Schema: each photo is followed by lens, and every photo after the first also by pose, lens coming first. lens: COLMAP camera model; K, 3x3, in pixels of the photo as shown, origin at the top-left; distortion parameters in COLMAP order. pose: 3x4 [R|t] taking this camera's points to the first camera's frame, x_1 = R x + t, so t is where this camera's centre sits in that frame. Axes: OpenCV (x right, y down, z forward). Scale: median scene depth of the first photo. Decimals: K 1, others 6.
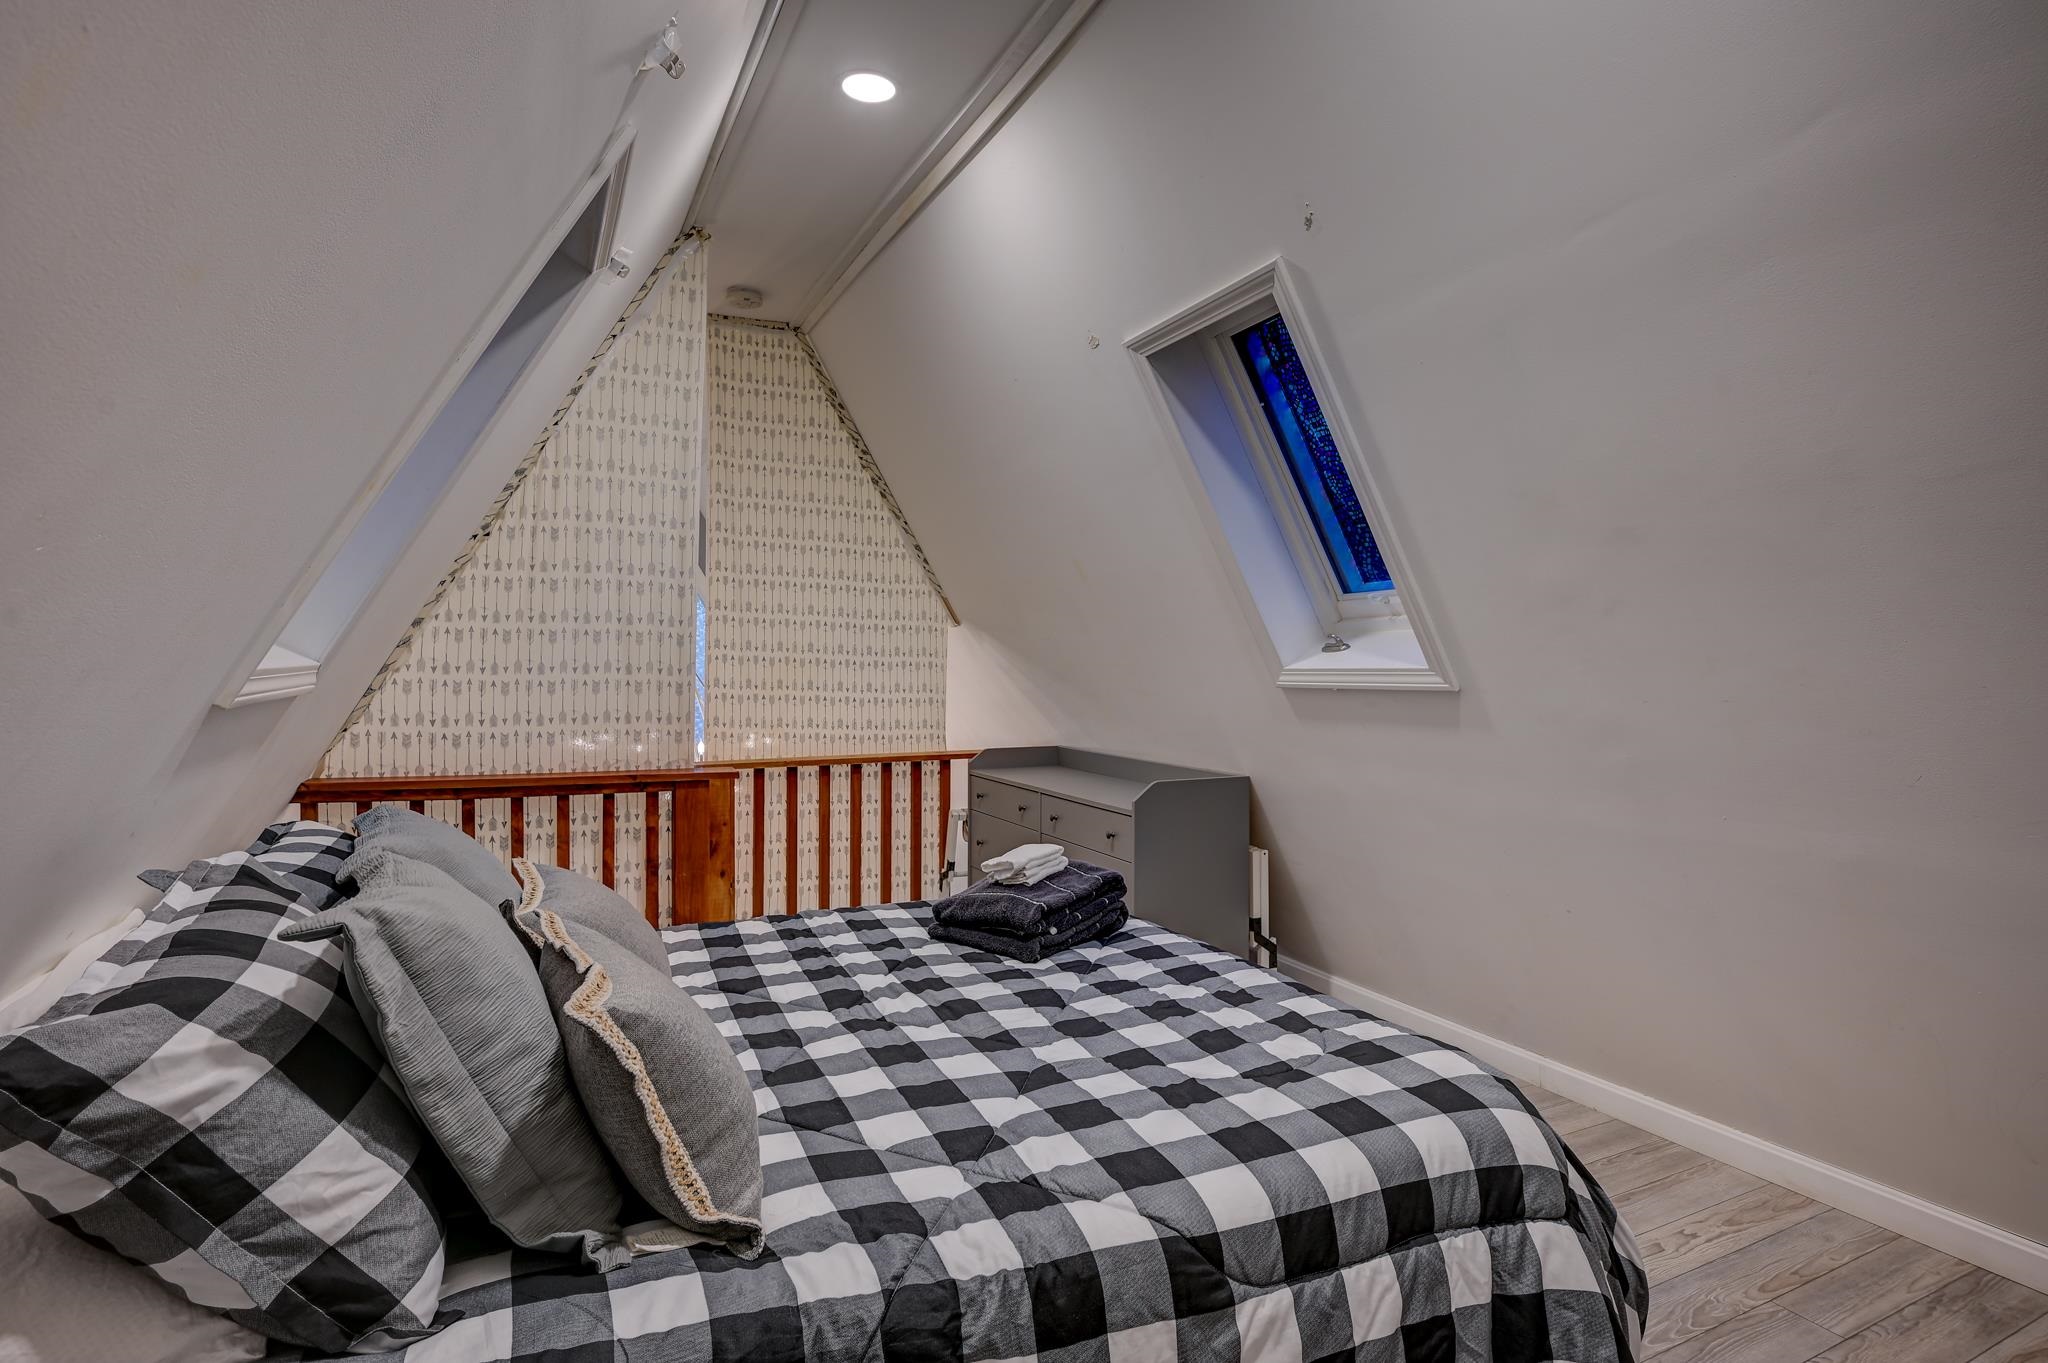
lens RADIAL K [[1006.8, 0, 1024.0], [0, 1006.8, 681.5], [0, 0, 1]] dist [-0.000234, -0.000179]
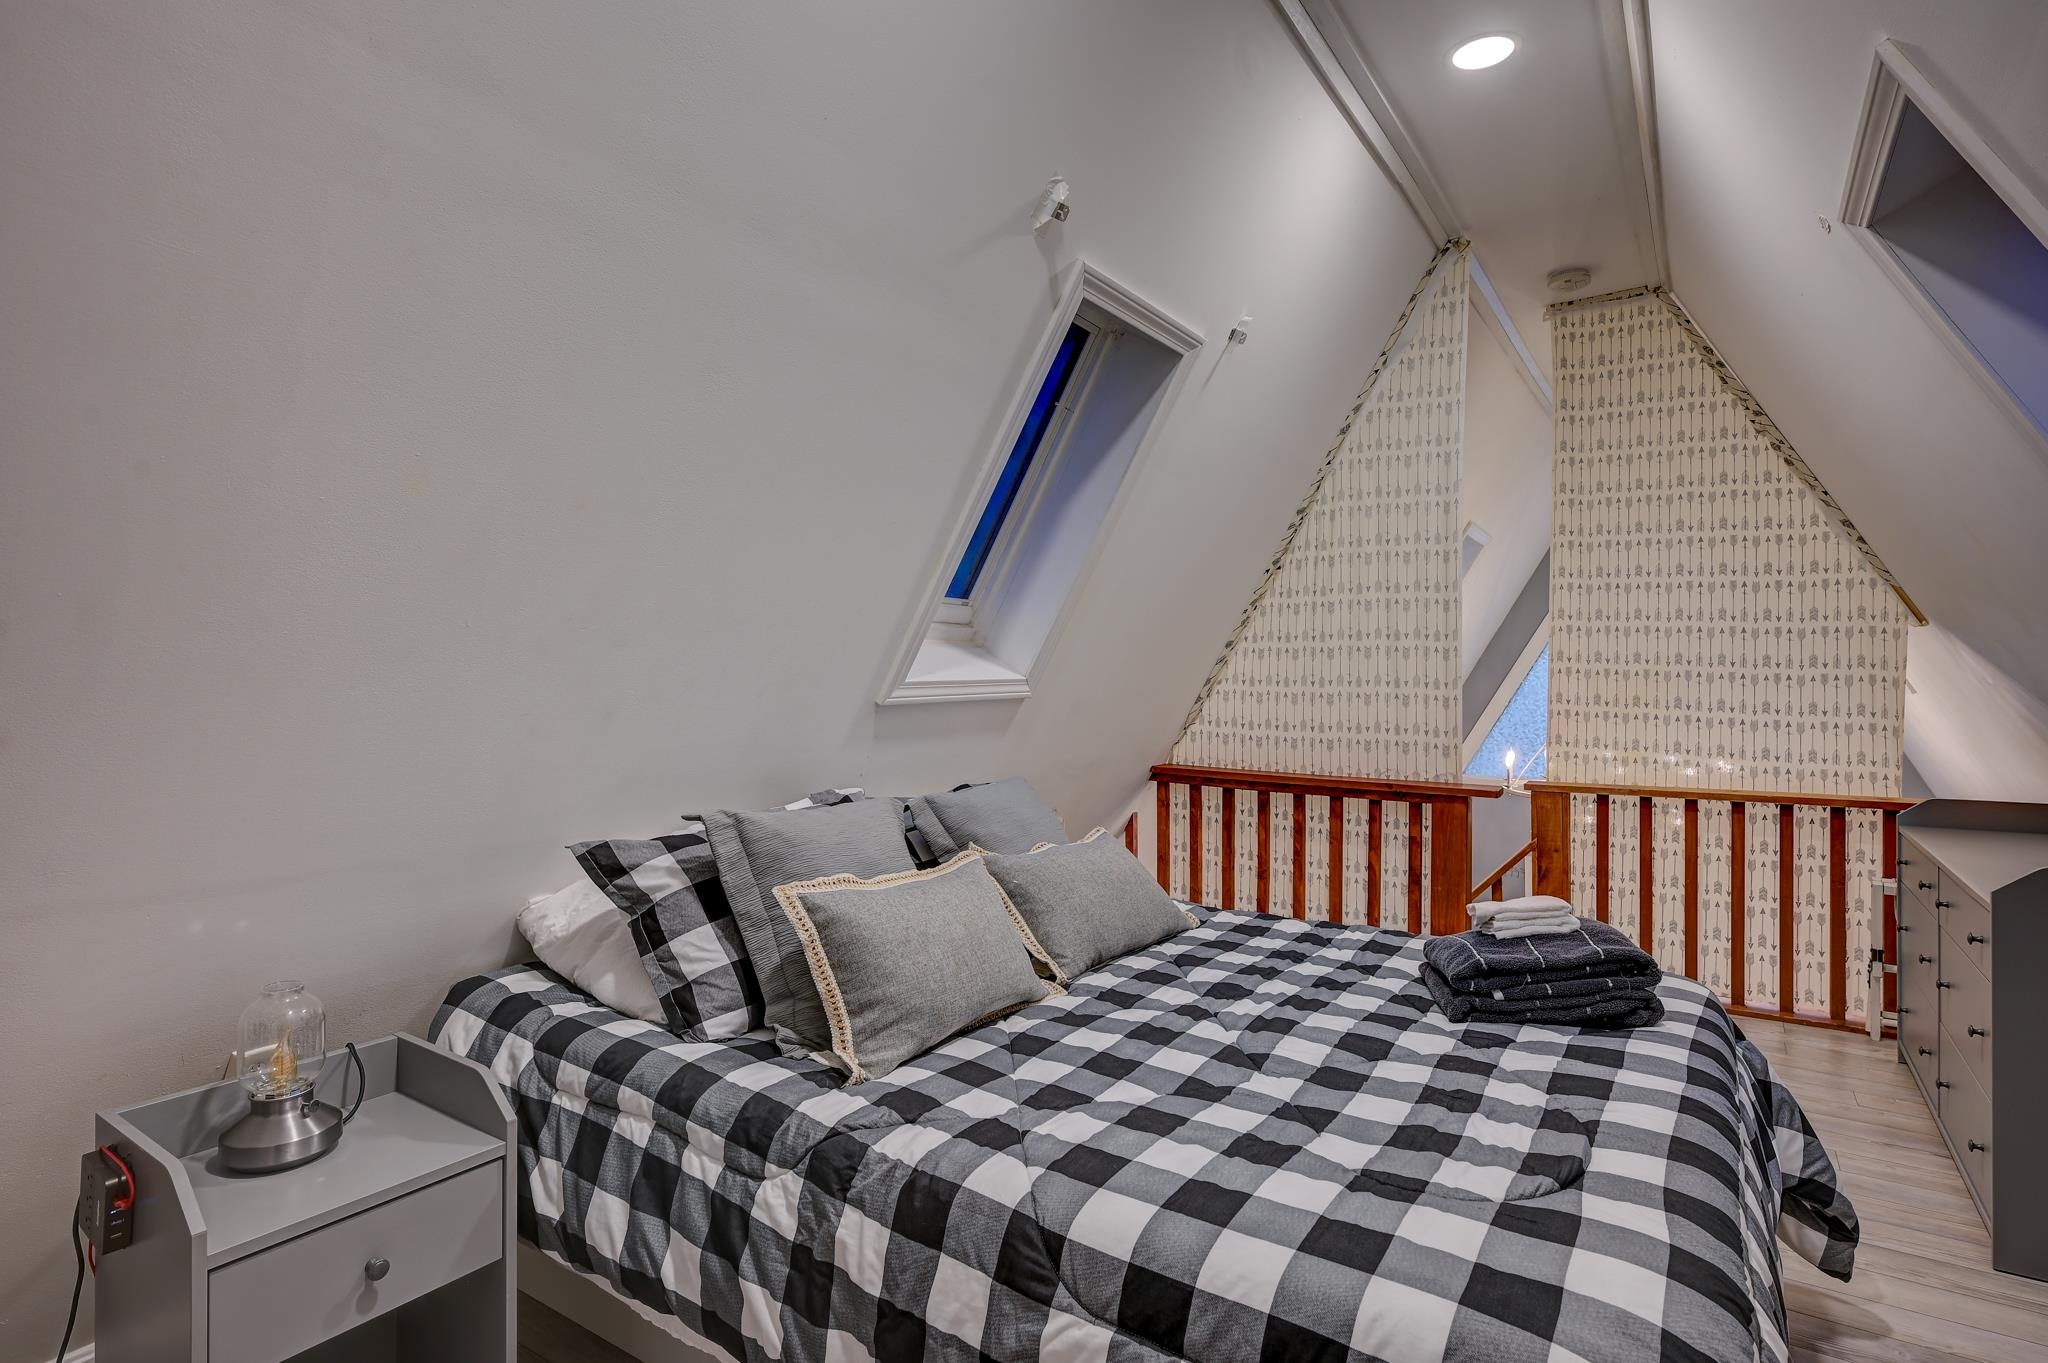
lens RADIAL K [[1006.8, 0, 1024.0], [0, 1006.8, 681.5], [0, 0, 1]] dist [-0.000234, -0.000179]
pose [[0.530123, 0.003346, -0.847914, 0.302421], [-0.014775, 0.999877, -0.005292, -0.002582], [0.847792, 0.015334, 0.530107, 0.121931]]
